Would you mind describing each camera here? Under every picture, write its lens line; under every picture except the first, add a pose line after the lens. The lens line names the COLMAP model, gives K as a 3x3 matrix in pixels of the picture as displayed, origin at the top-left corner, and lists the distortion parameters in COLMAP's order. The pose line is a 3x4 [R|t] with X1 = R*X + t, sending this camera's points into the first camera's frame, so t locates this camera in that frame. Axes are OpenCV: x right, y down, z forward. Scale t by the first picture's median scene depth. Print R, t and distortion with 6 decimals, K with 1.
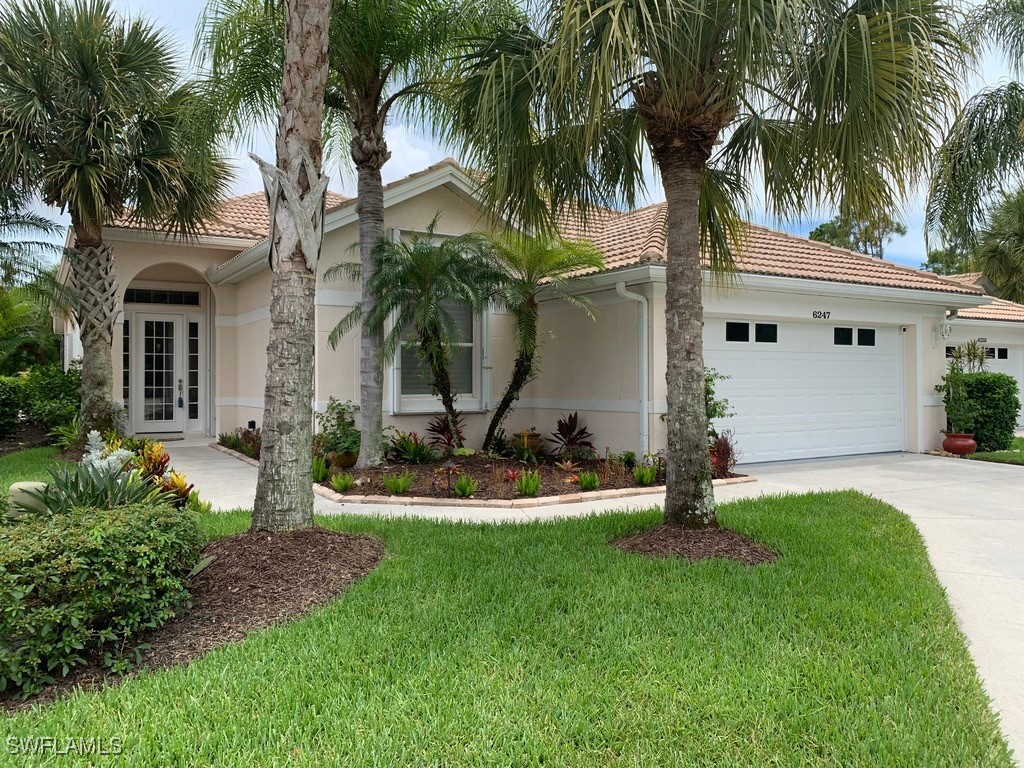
lens RADIAL K [[785.7, 0, 509.8], [0, 785.7, 387.5], [0, 0, 1]] dist [0.054601, -0.070687]
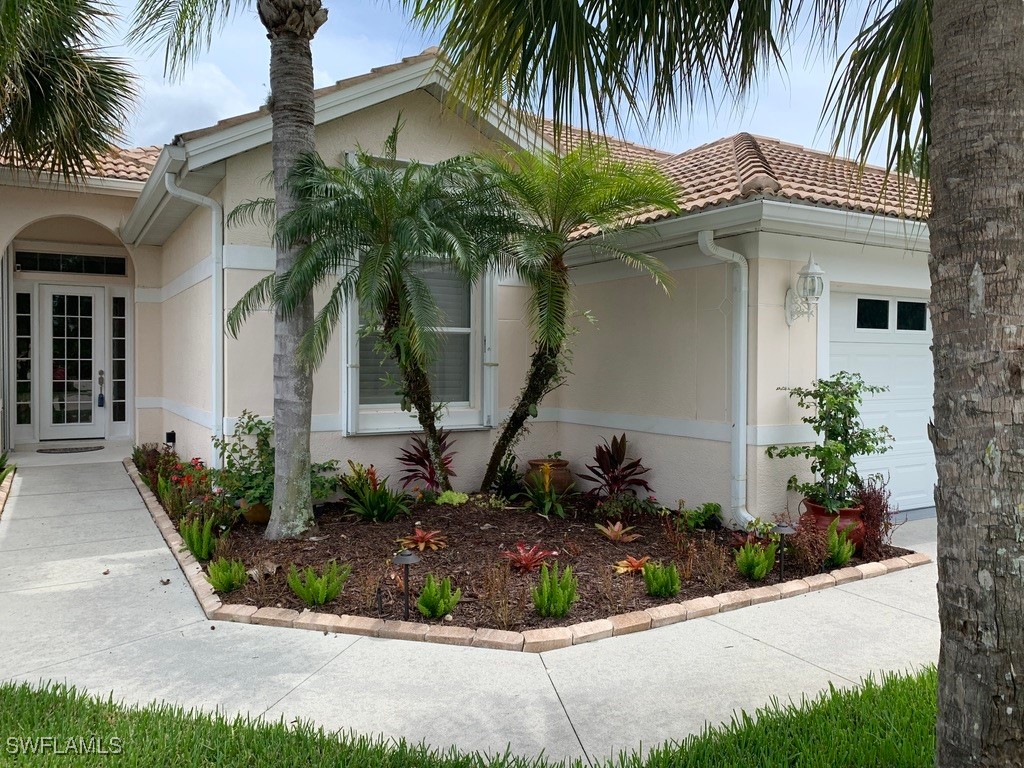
lens RADIAL K [[785.7, 0, 514.9], [0, 785.7, 375.7], [0, 0, 1]] dist [0.054601, -0.070687]
pose [[0.999850, 0.007143, -0.015806, 0.003431], [-0.006979, 0.999922, 0.010402, -0.025998], [0.015879, -0.010290, 0.999821, 0.365838]]
